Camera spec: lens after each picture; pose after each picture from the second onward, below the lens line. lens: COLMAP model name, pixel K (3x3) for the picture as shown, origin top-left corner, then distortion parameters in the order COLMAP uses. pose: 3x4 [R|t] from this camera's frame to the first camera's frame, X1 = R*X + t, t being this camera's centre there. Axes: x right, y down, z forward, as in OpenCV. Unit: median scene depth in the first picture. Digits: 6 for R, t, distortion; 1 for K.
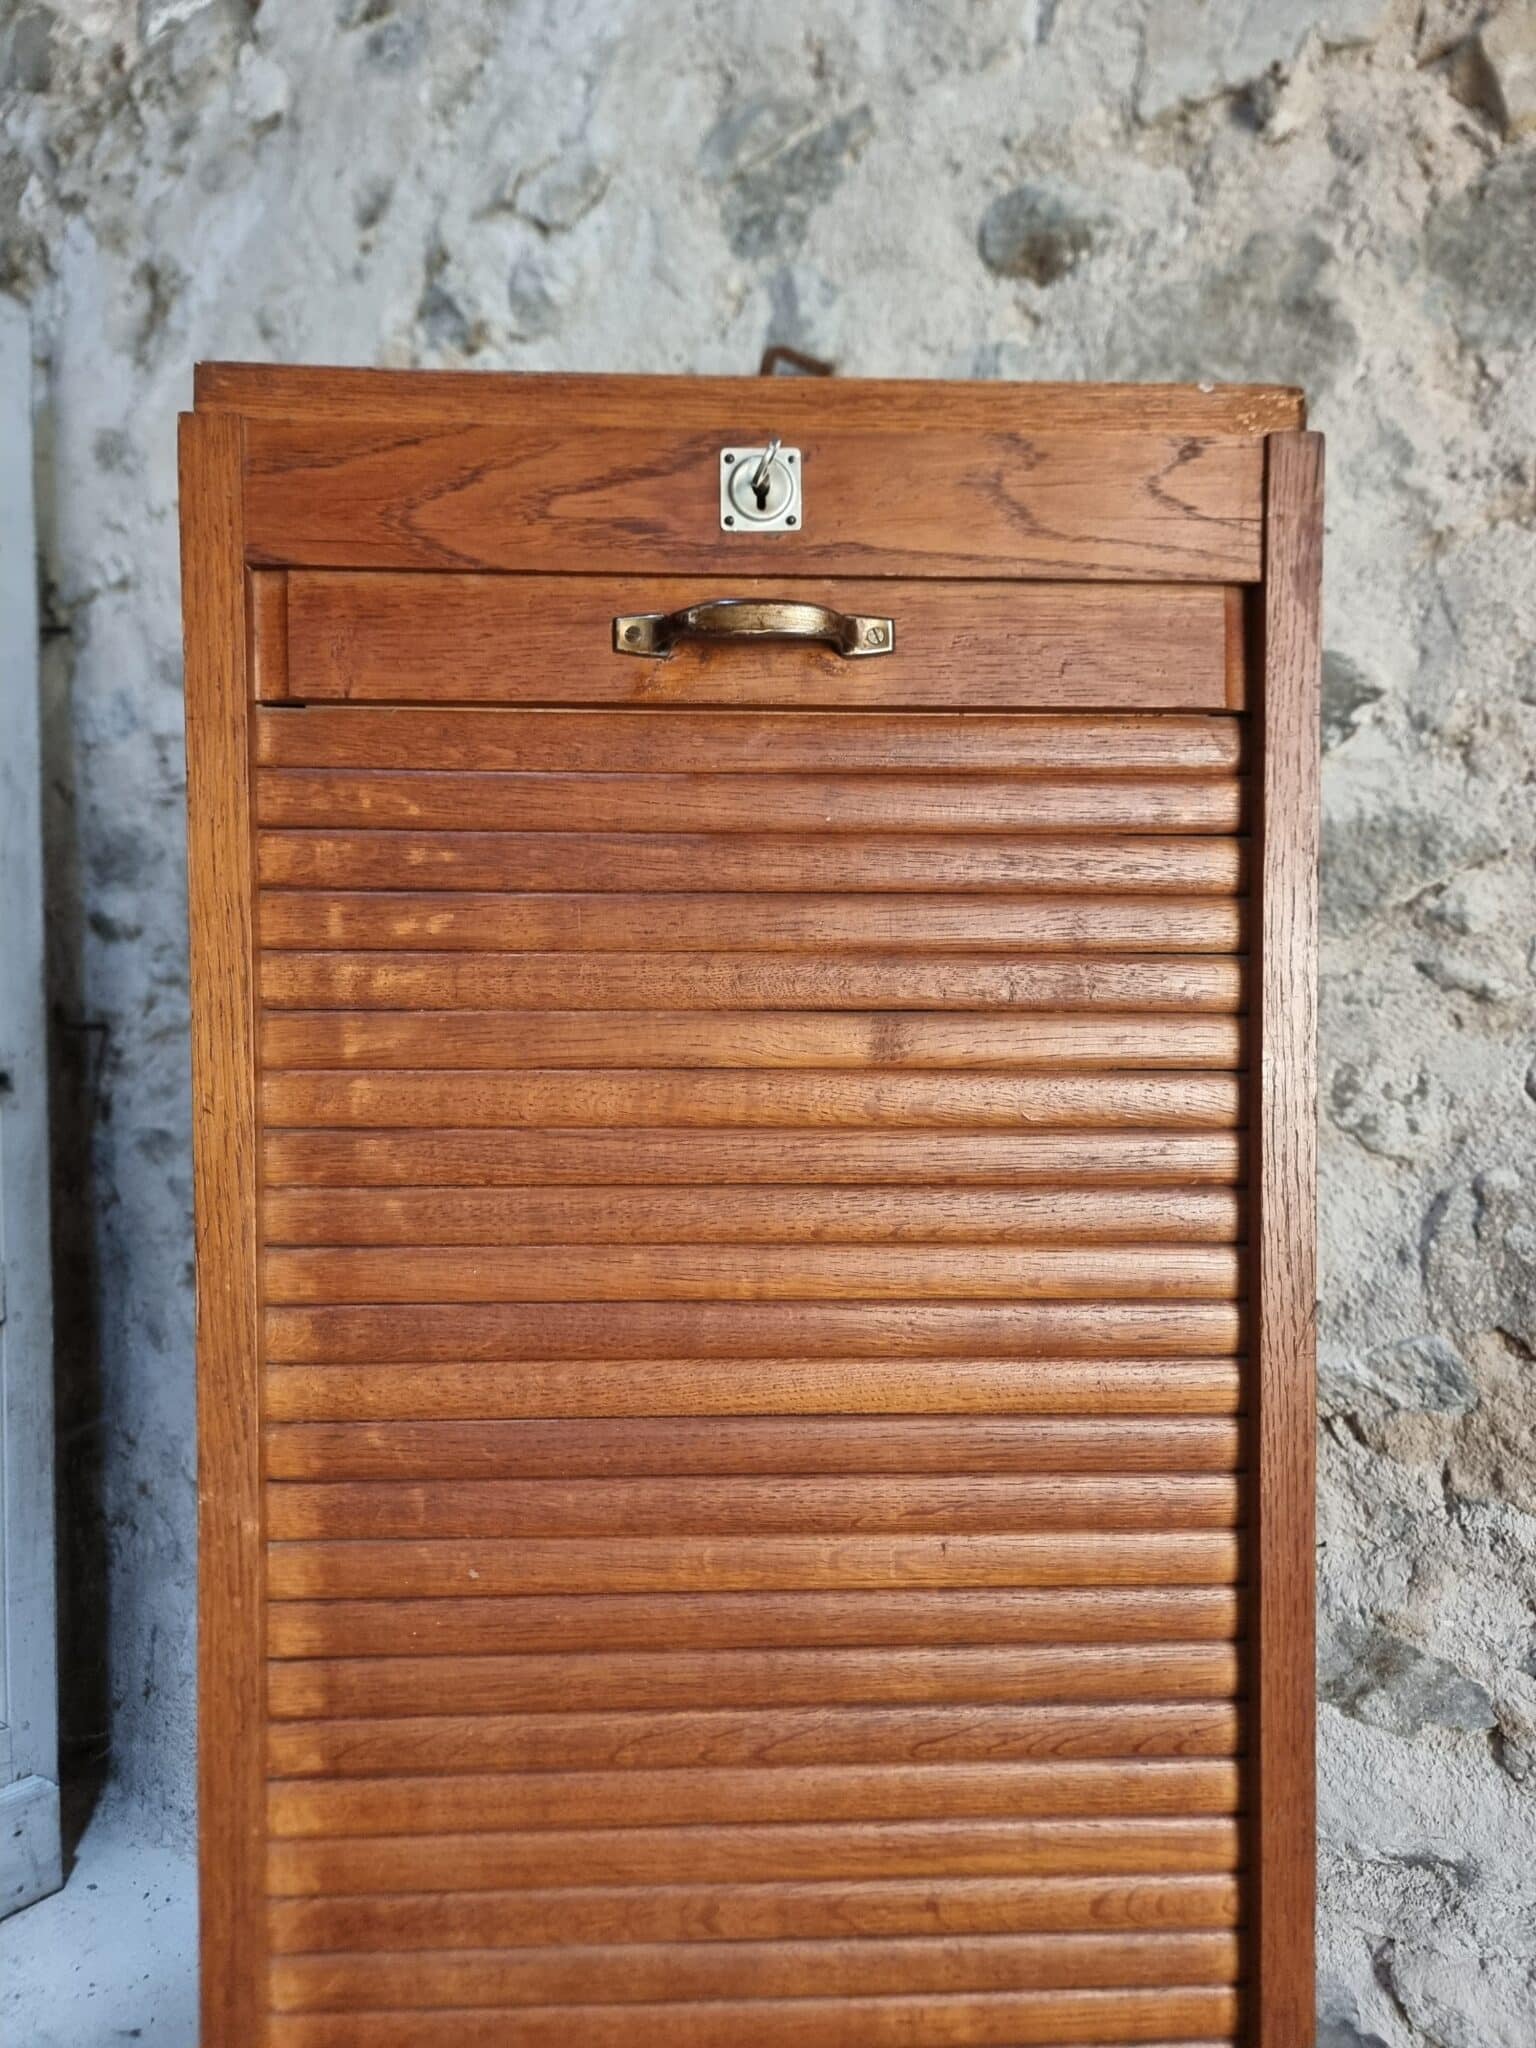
lens RADIAL K [[1442.0, 0, 761.8], [0, 1442.0, 1044.9], [0, 0, 1]] dist [0.077711, -0.086025]
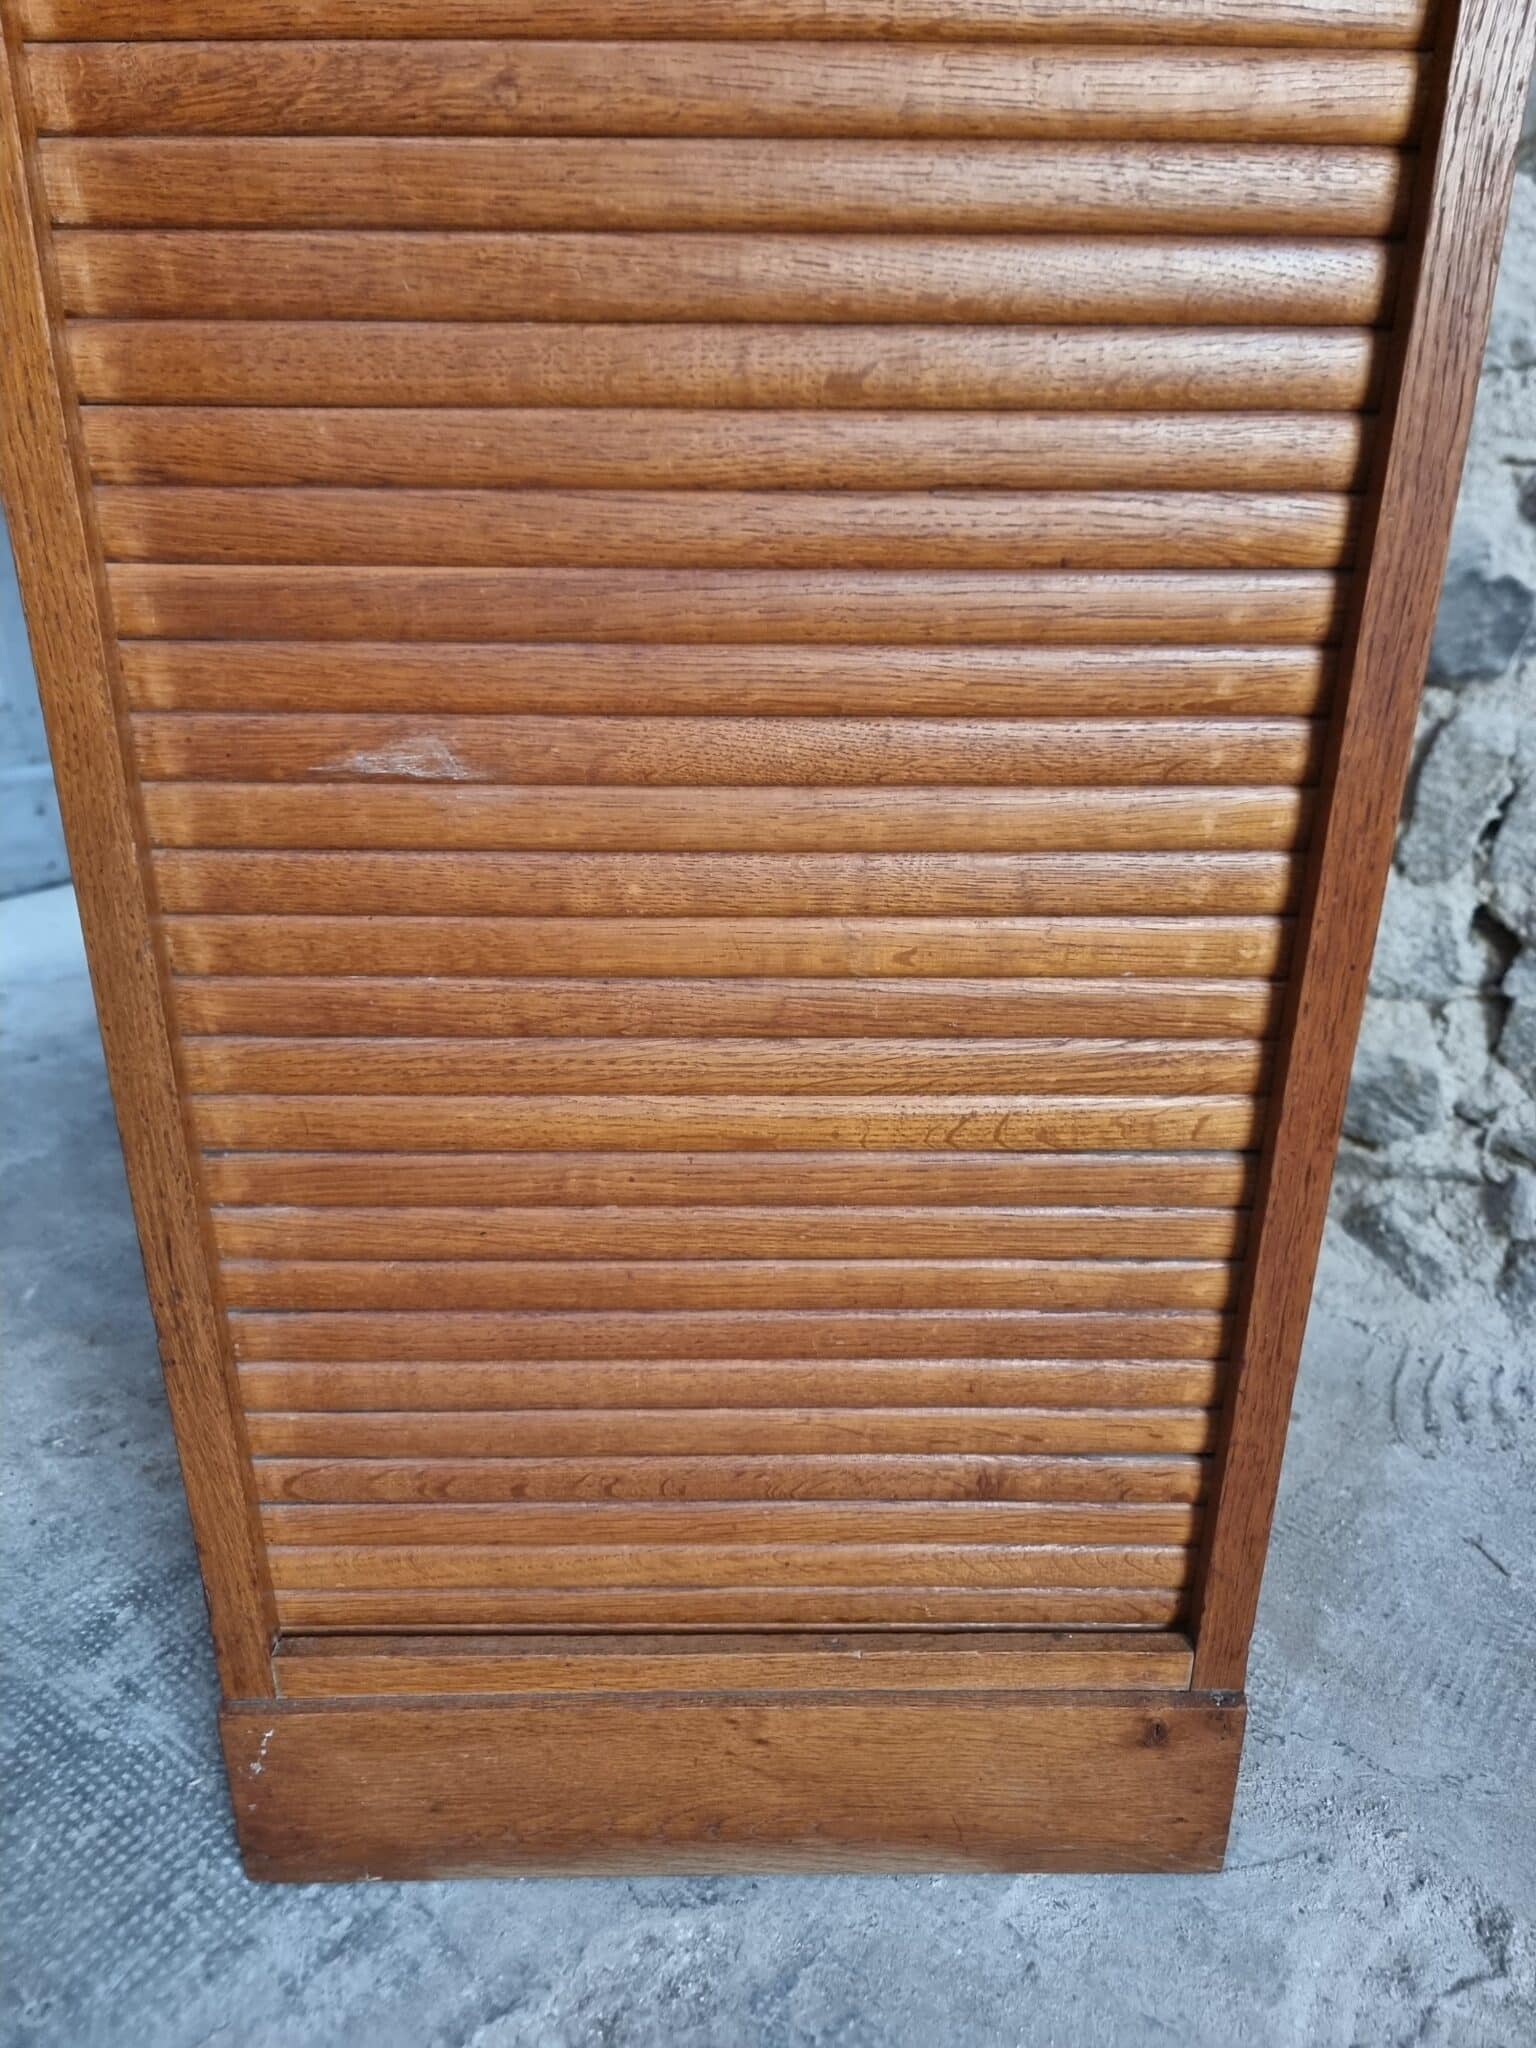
lens RADIAL K [[1468.9, 0, 751.4], [0, 1468.9, 1031.1], [0, 0, 1]] dist [0.005150, 0.001194]
pose [[0.998859, 0.022163, -0.042310, 0.026587], [-0.005318, 0.931922, 0.362619, 0.593571], [0.047466, -0.361980, 0.930977, 0.100173]]
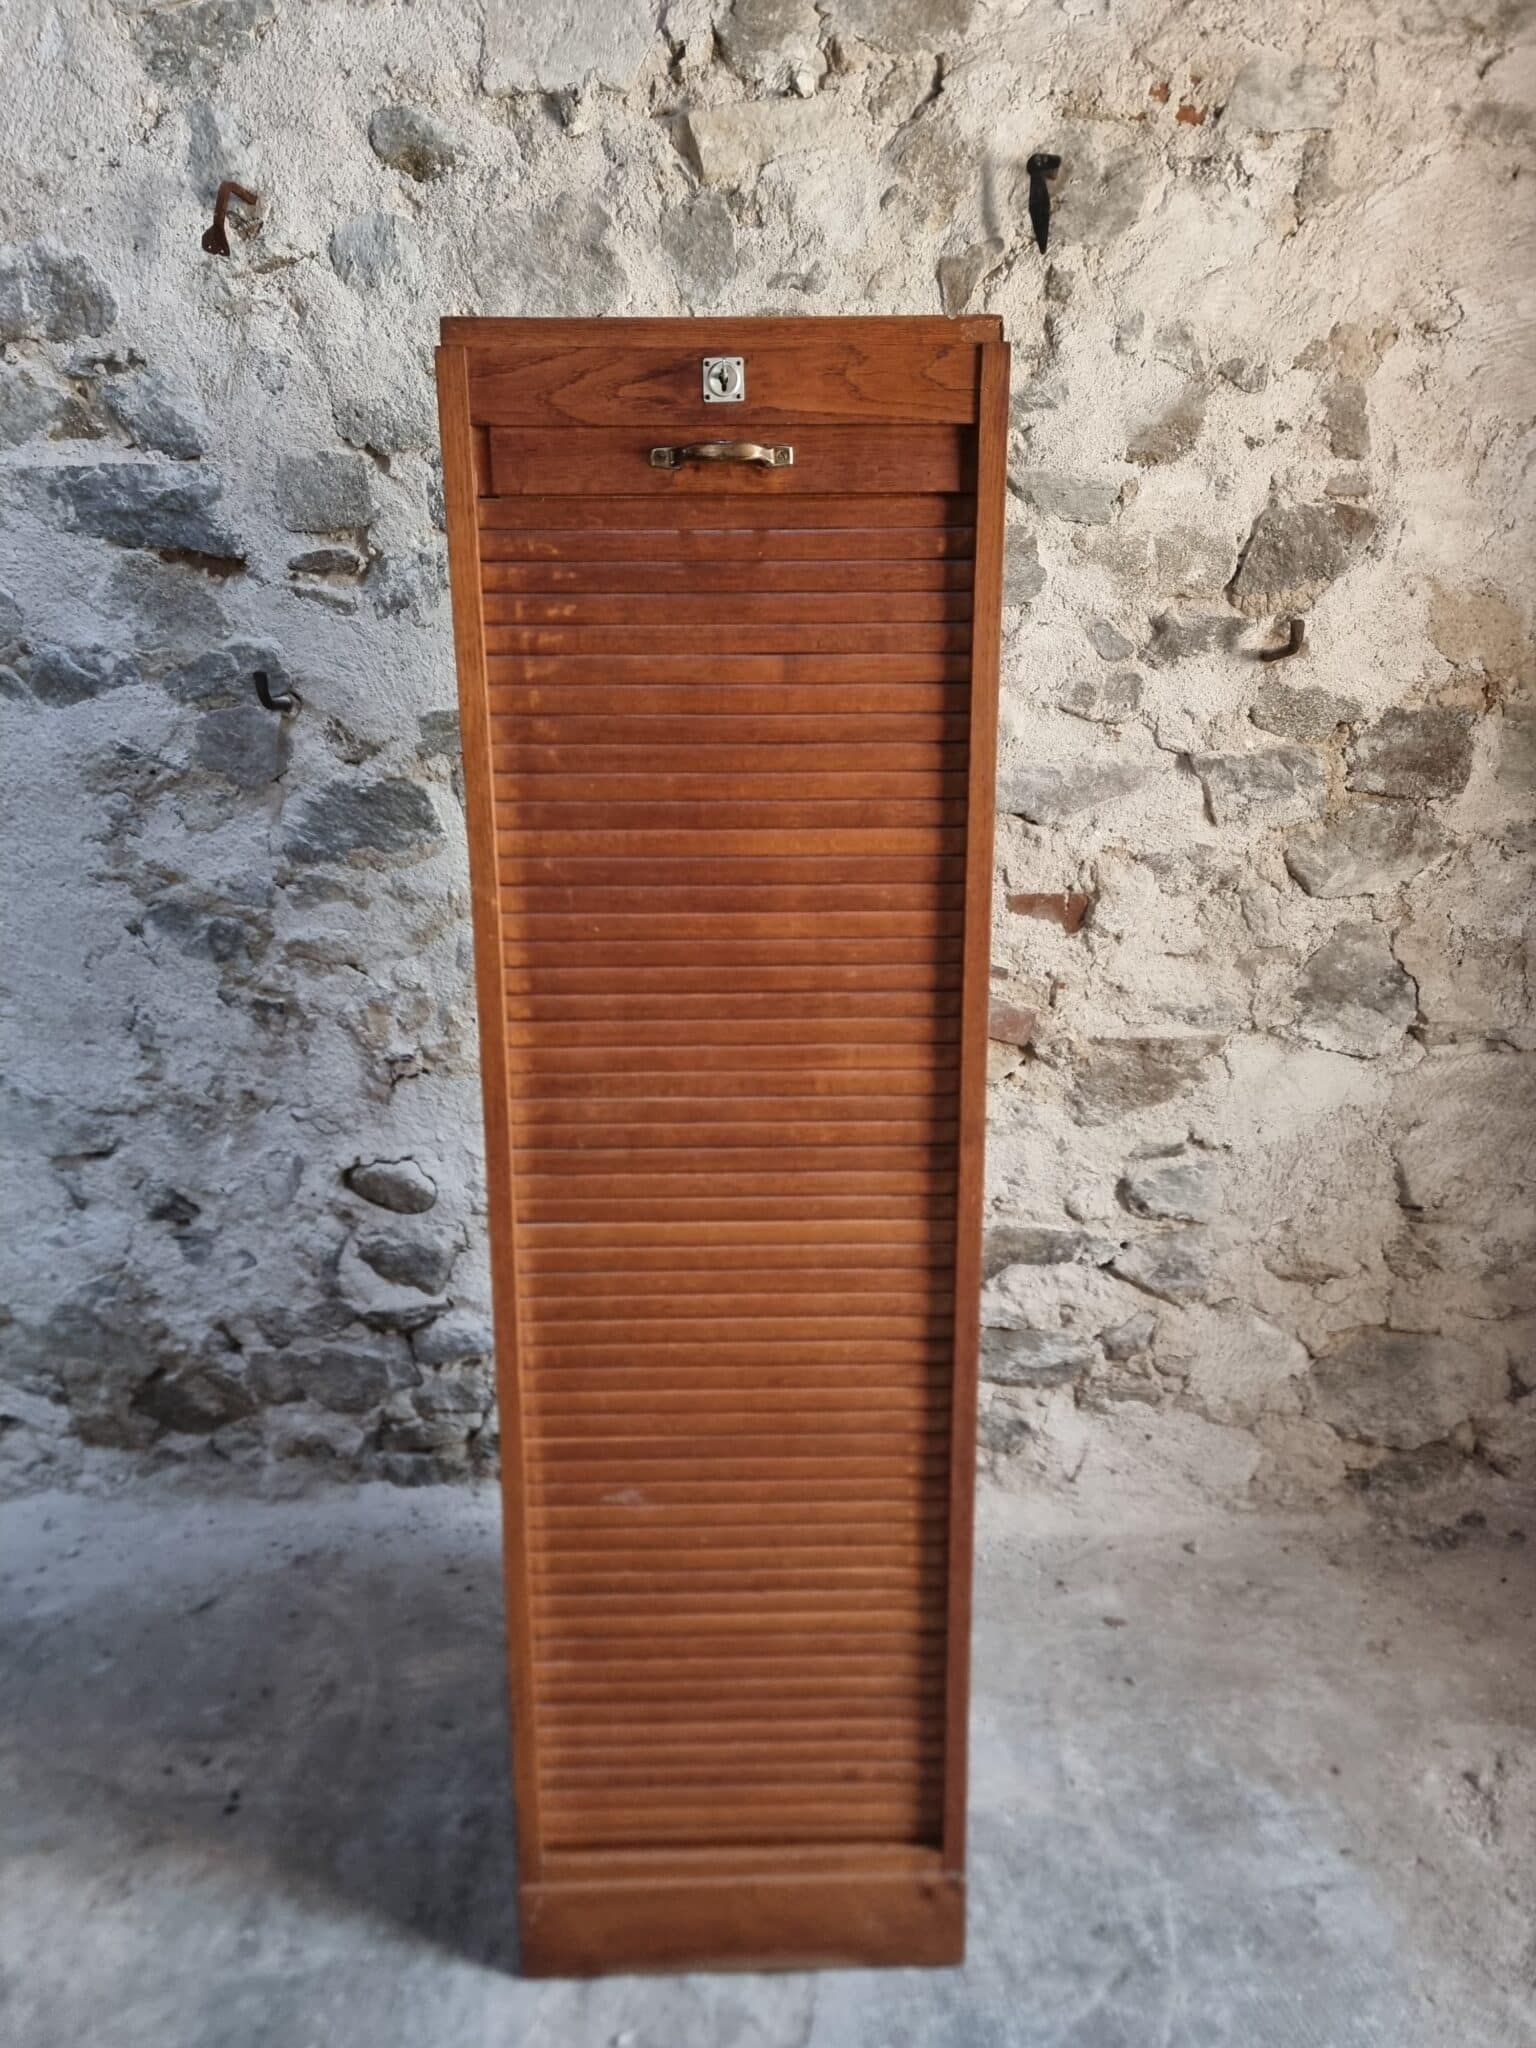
lens RADIAL K [[1408.2, 0, 750.9], [0, 1408.2, 1036.4], [0, 0, 1]] dist [0.086456, -0.080195]
pose [[0.802089, -0.154347, 0.576915, -0.581577], [0.040260, 0.977802, 0.205627, 0.059333], [-0.595846, -0.141704, 0.790498, -0.556336]]
